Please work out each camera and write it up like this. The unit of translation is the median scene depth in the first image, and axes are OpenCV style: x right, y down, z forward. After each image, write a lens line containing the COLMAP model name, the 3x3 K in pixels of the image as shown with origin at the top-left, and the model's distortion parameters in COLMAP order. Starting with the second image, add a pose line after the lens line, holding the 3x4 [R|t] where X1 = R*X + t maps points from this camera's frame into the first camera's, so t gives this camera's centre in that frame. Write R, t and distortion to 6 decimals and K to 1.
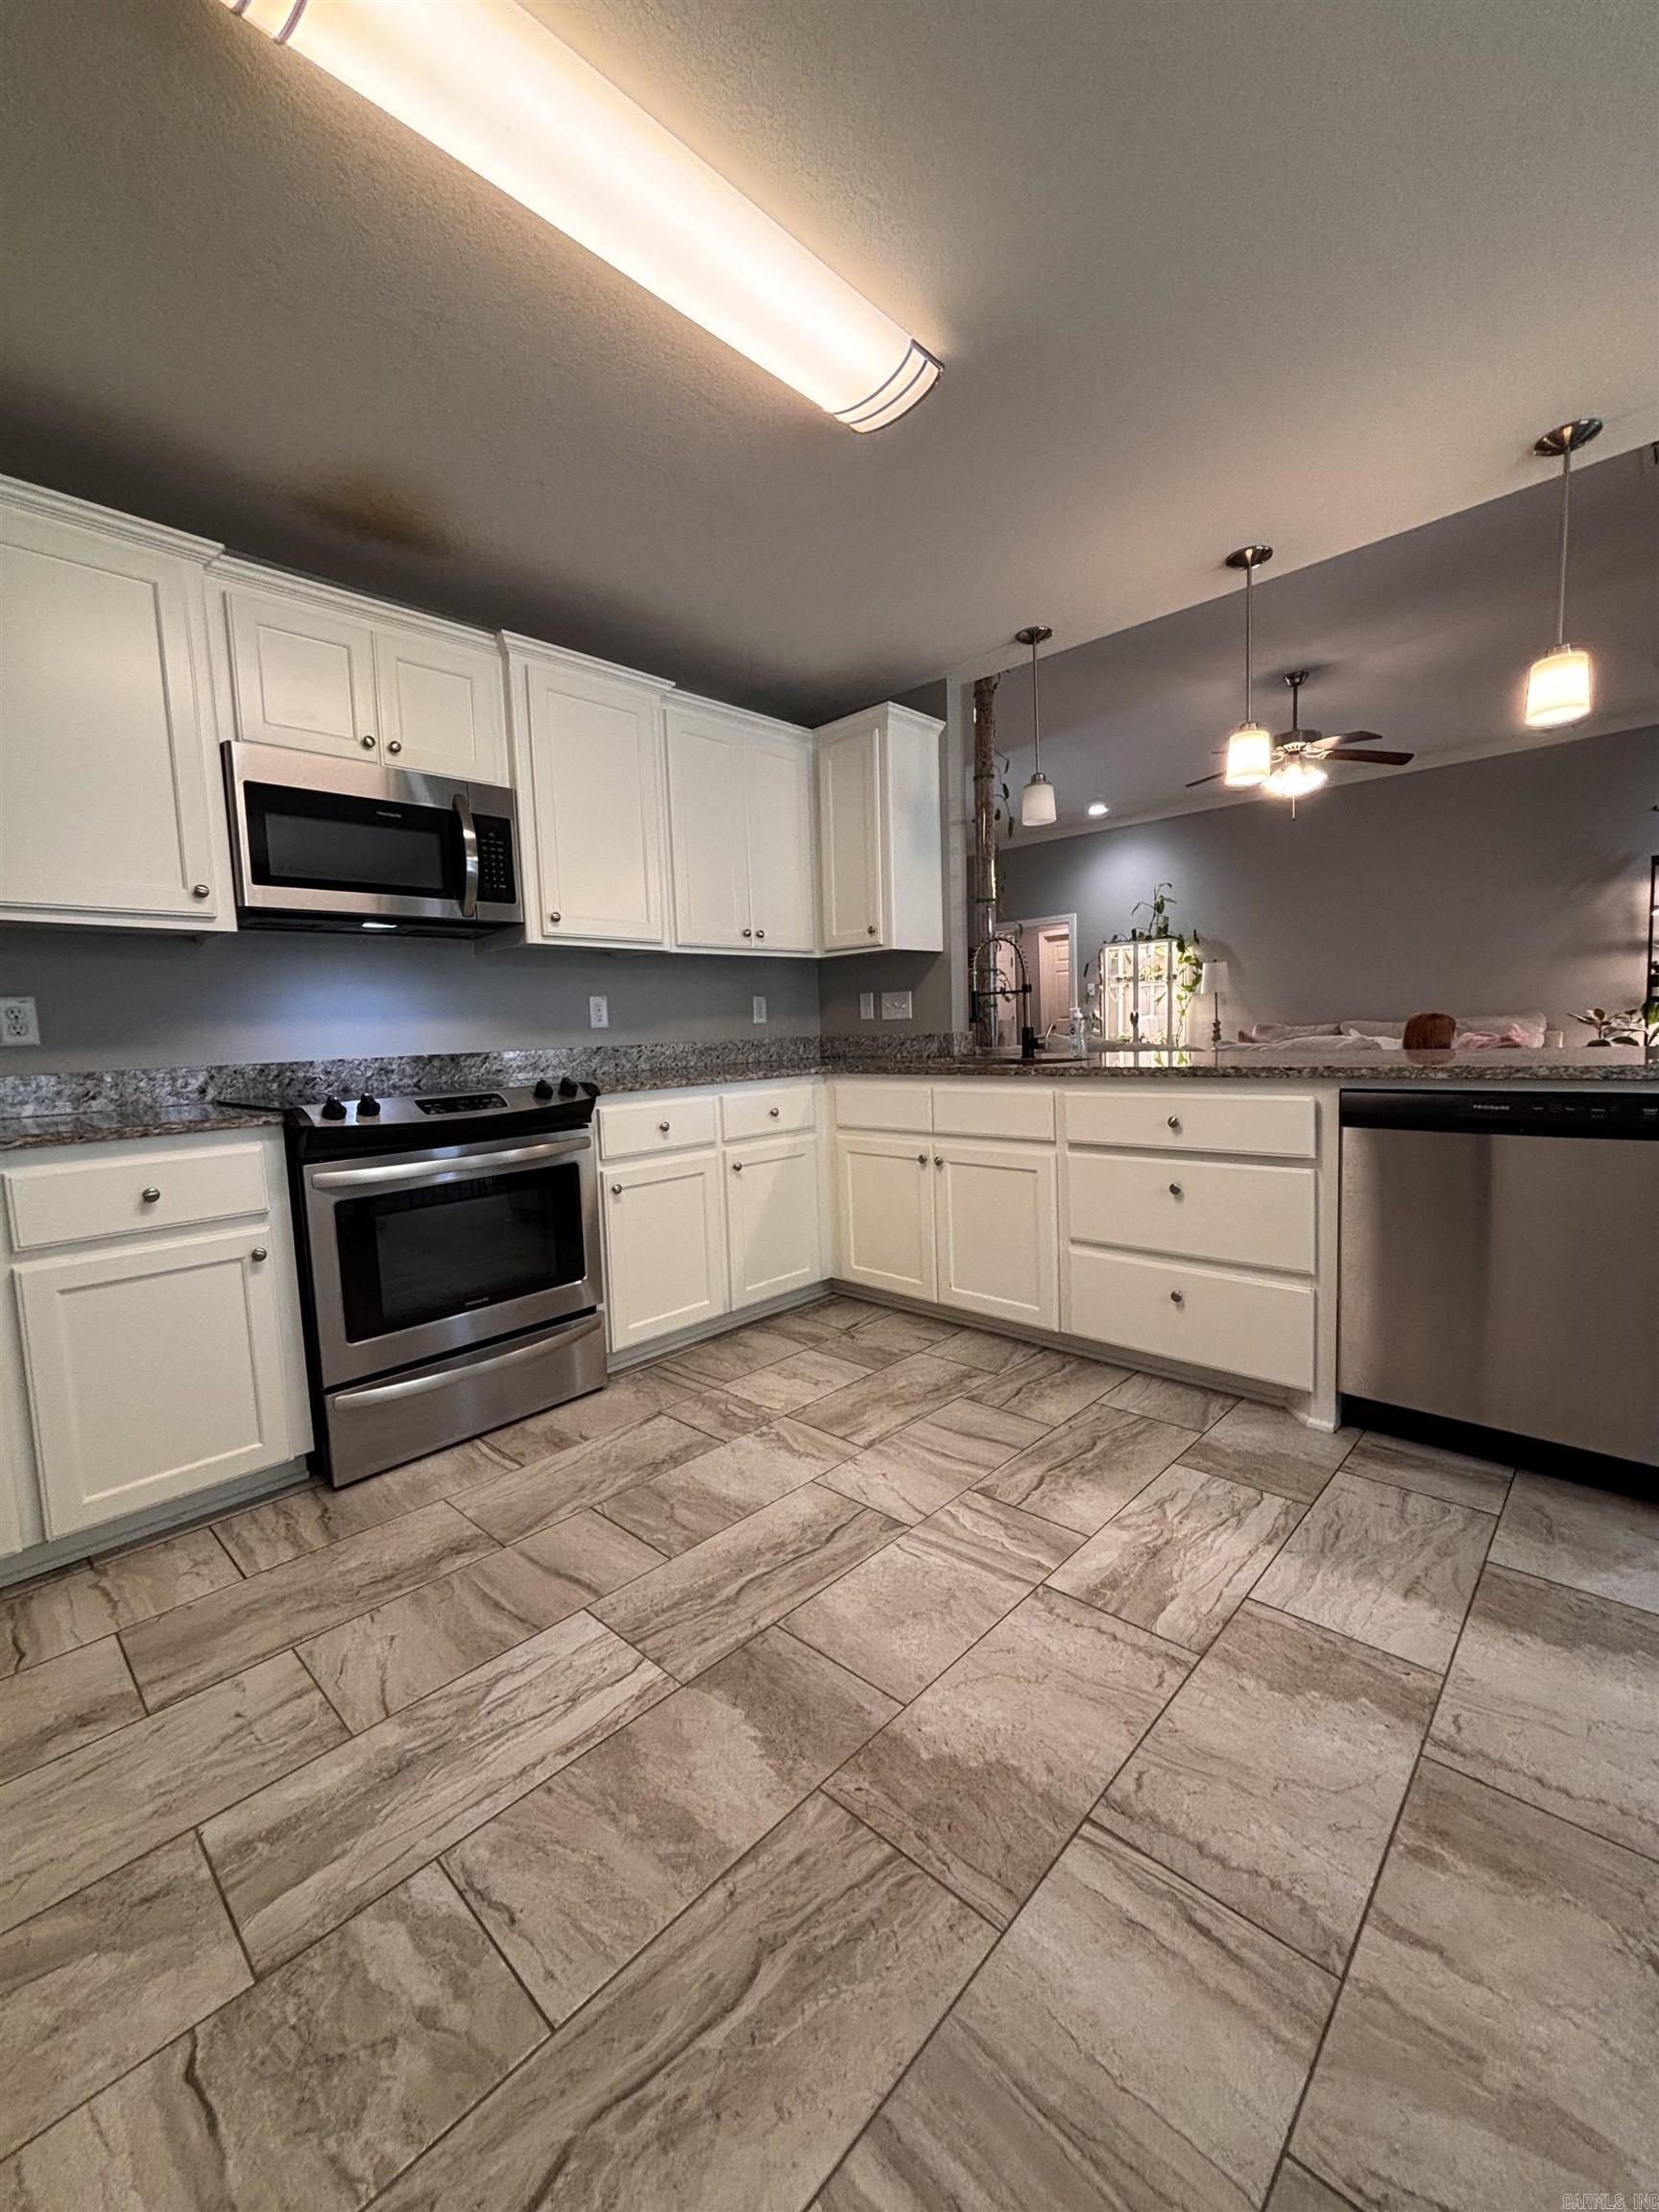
lens RADIAL K [[889.1, 0, 828.0], [0, 889.1, 1105.8], [0, 0, 1]] dist [0.001163, -0.000639]
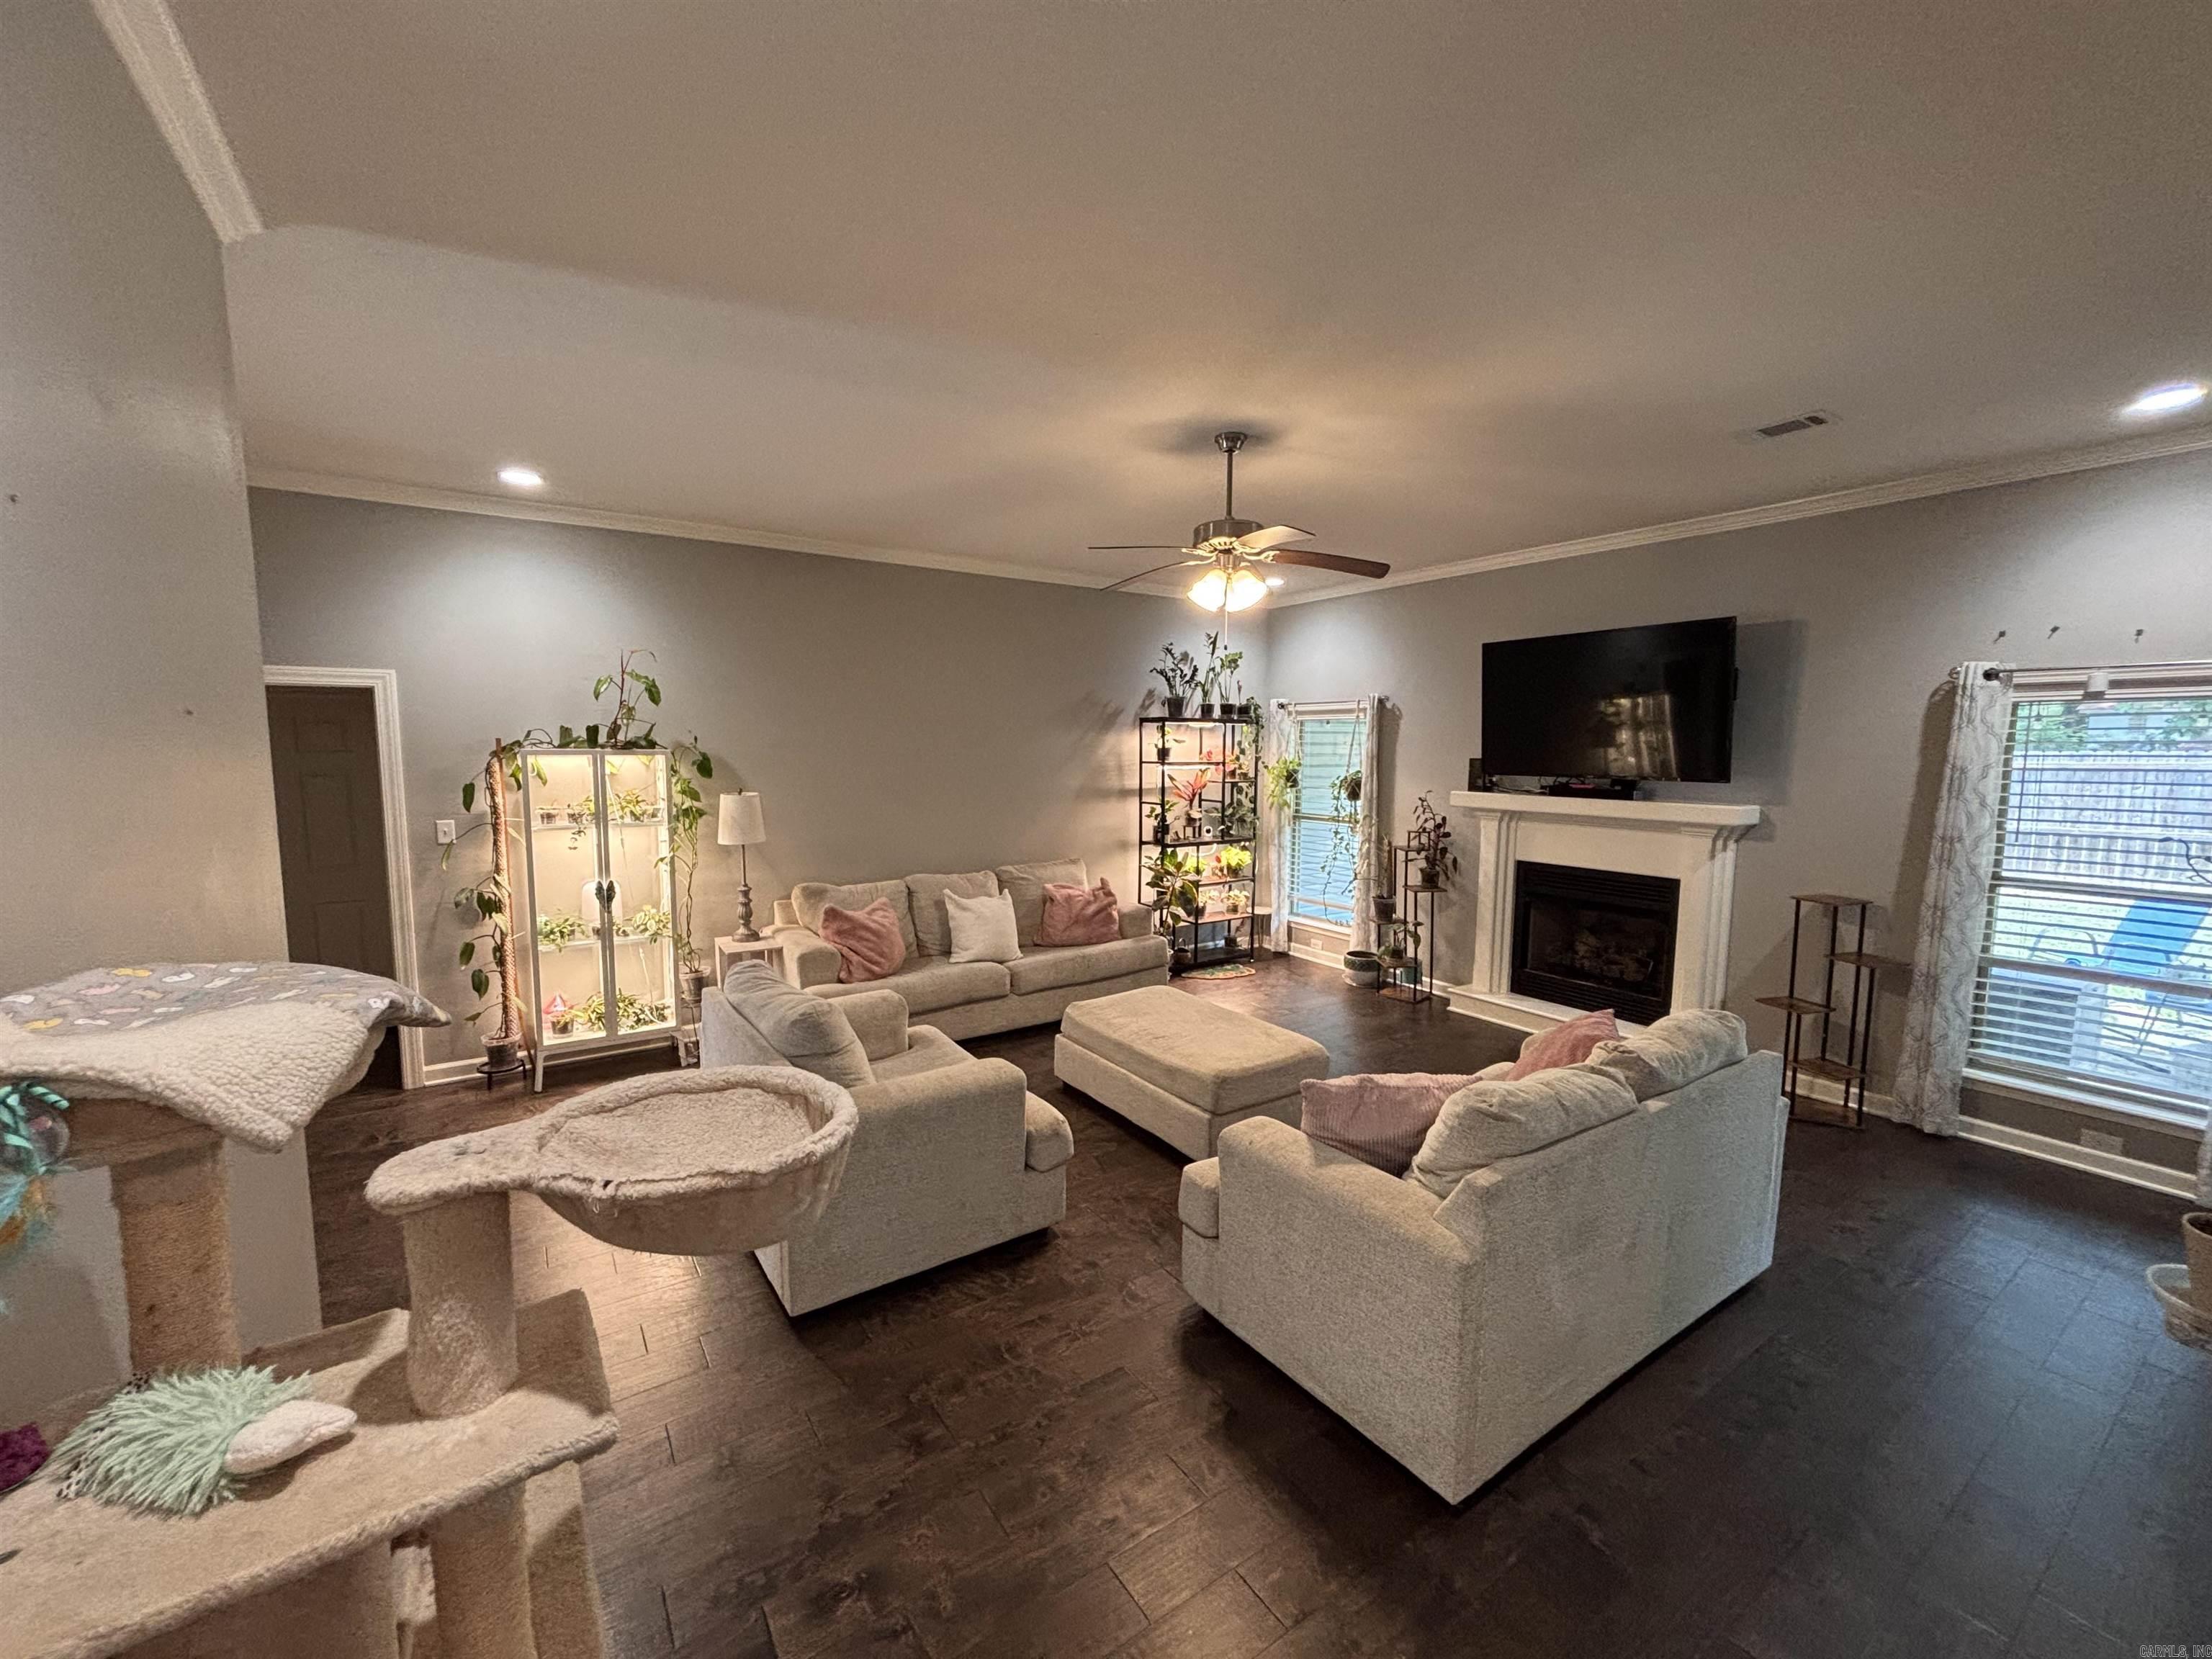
lens RADIAL K [[889.1, 0, 1095.6], [0, 889.1, 836.5], [0, 0, 1]] dist [0.001163, -0.000639]
pose [[0.220407, -0.064050, 0.973303, -0.371786], [0.077385, 0.995845, 0.048009, -0.453929], [-0.972334, 0.064738, 0.224447, 1.990822]]
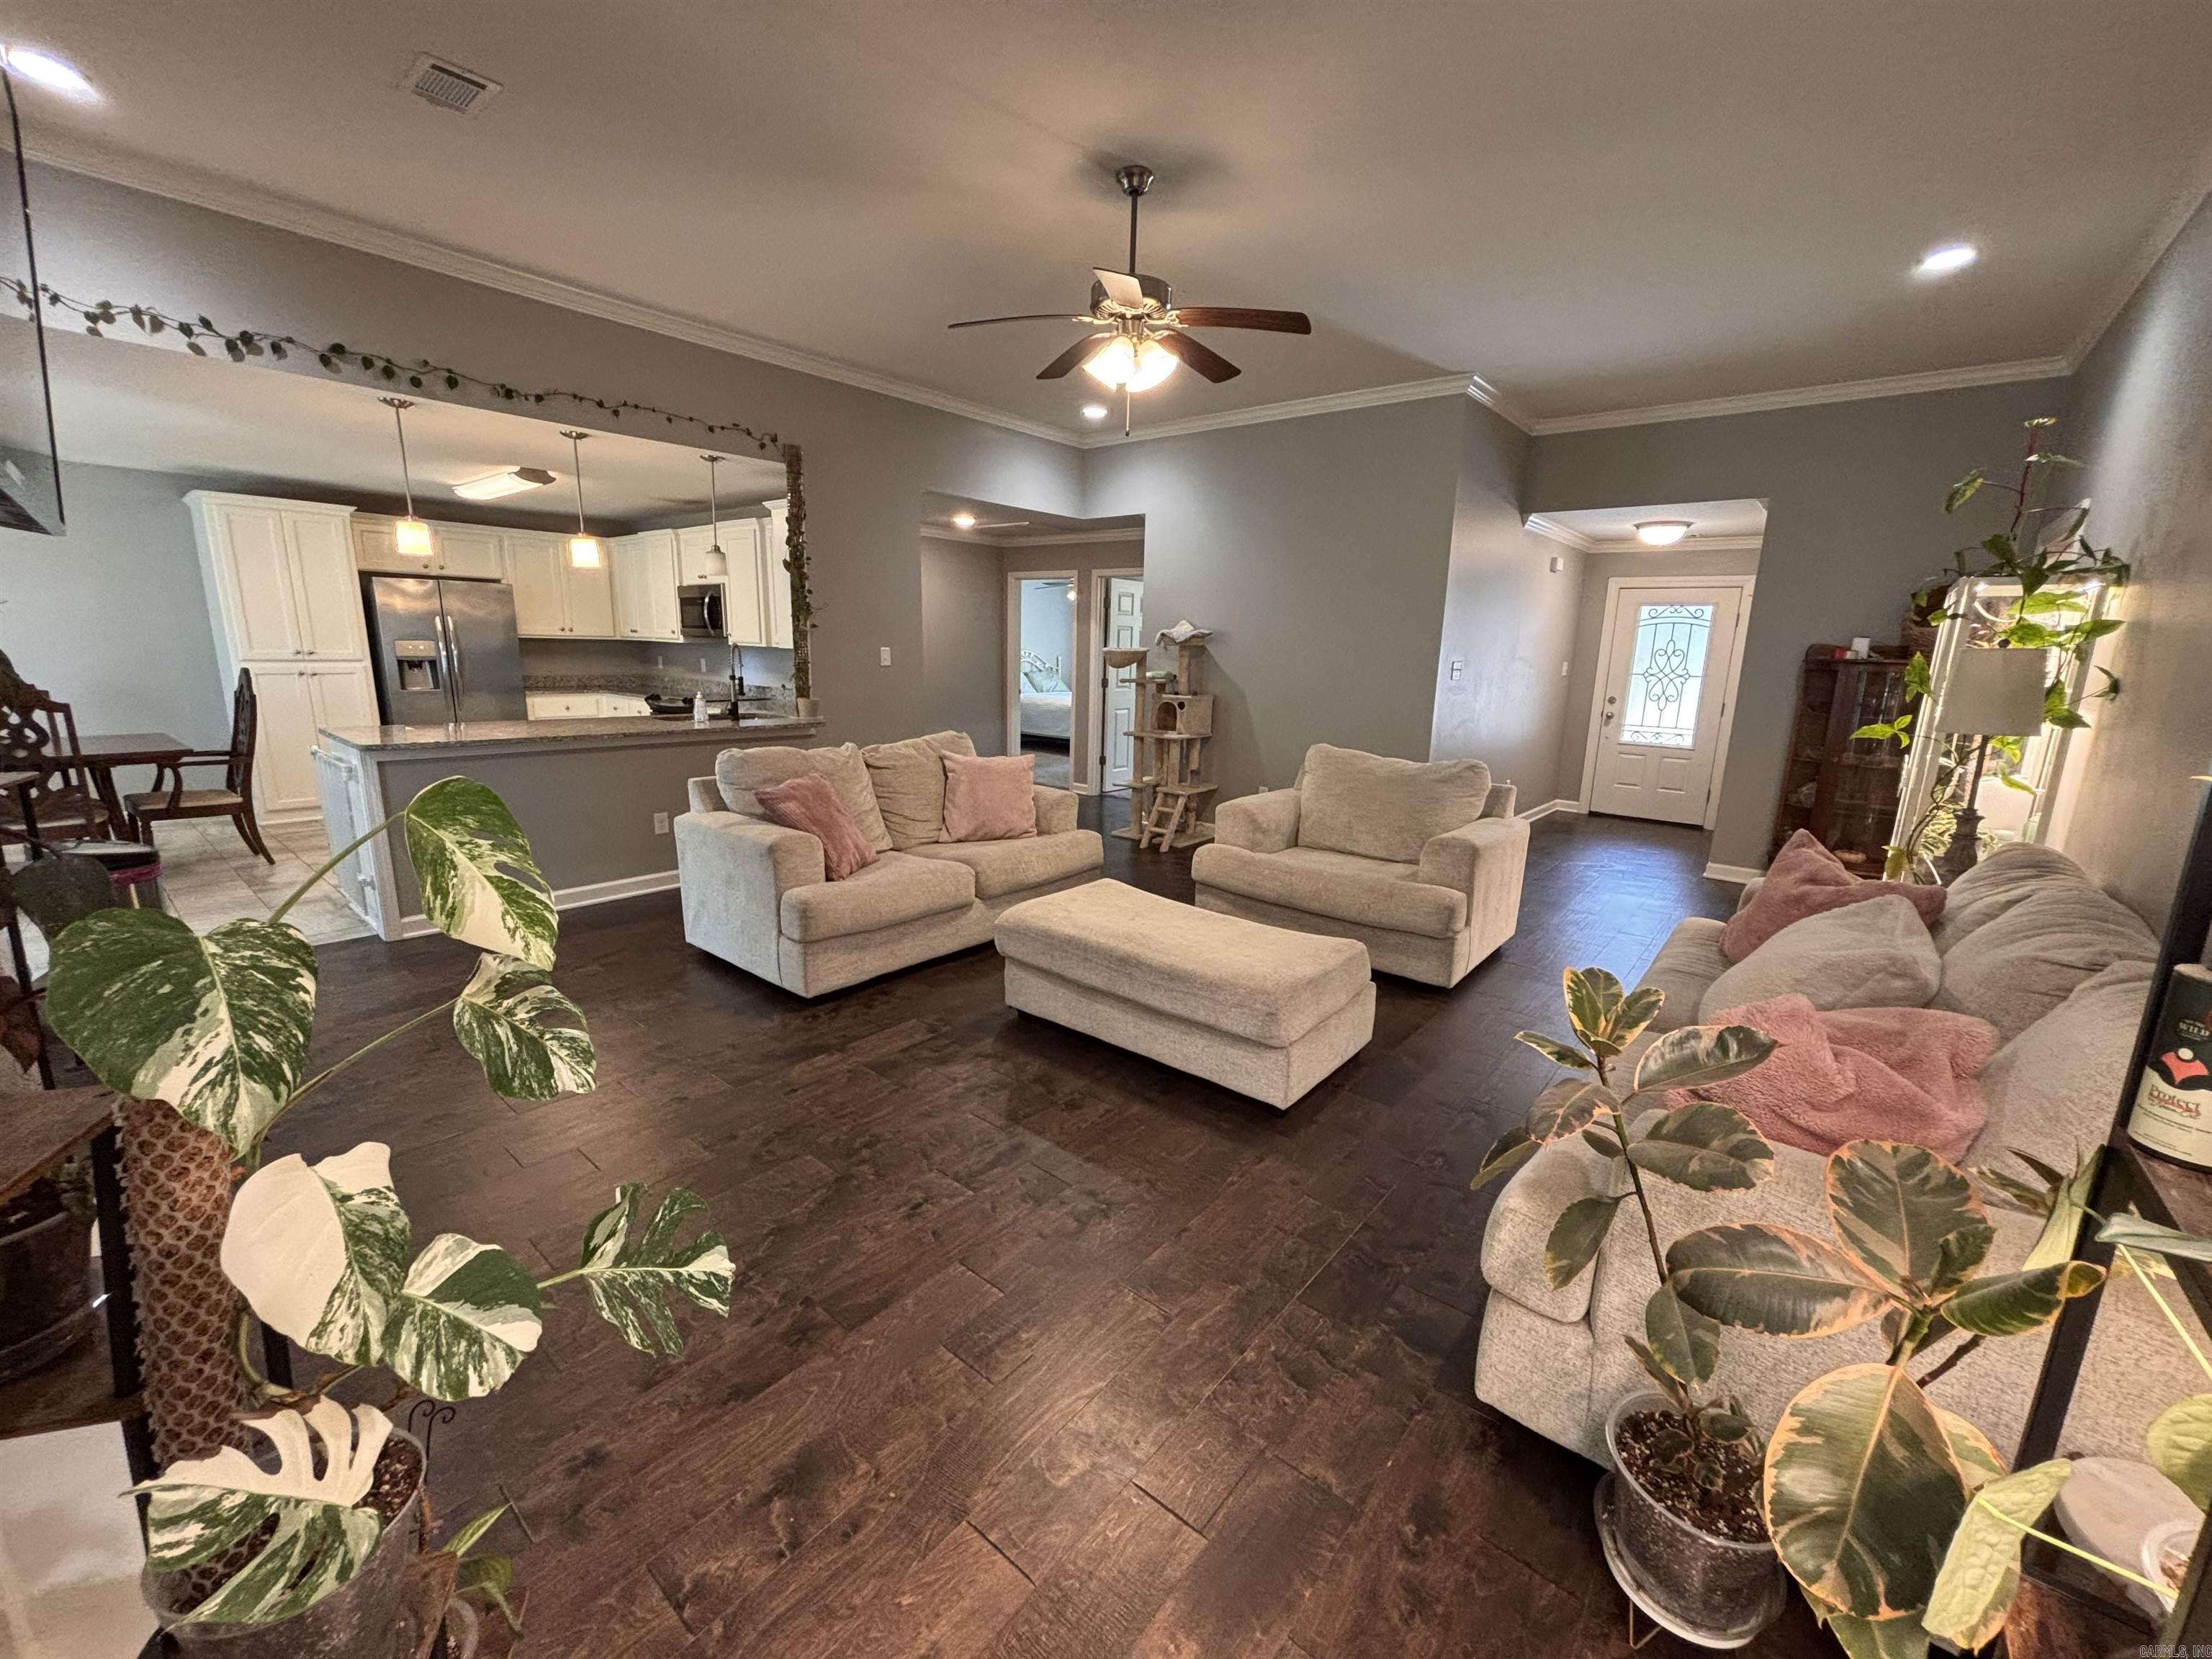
lens RADIAL K [[889.1, 0, 1102.5], [0, 889.1, 828.2], [0, 0, 1]] dist [0.001163, -0.000639]
pose [[0.063845, 0.241240, -0.968363, 2.457702], [-0.120036, 0.965154, 0.232527, -0.419562], [0.990714, 0.101393, 0.090578, 1.992993]]
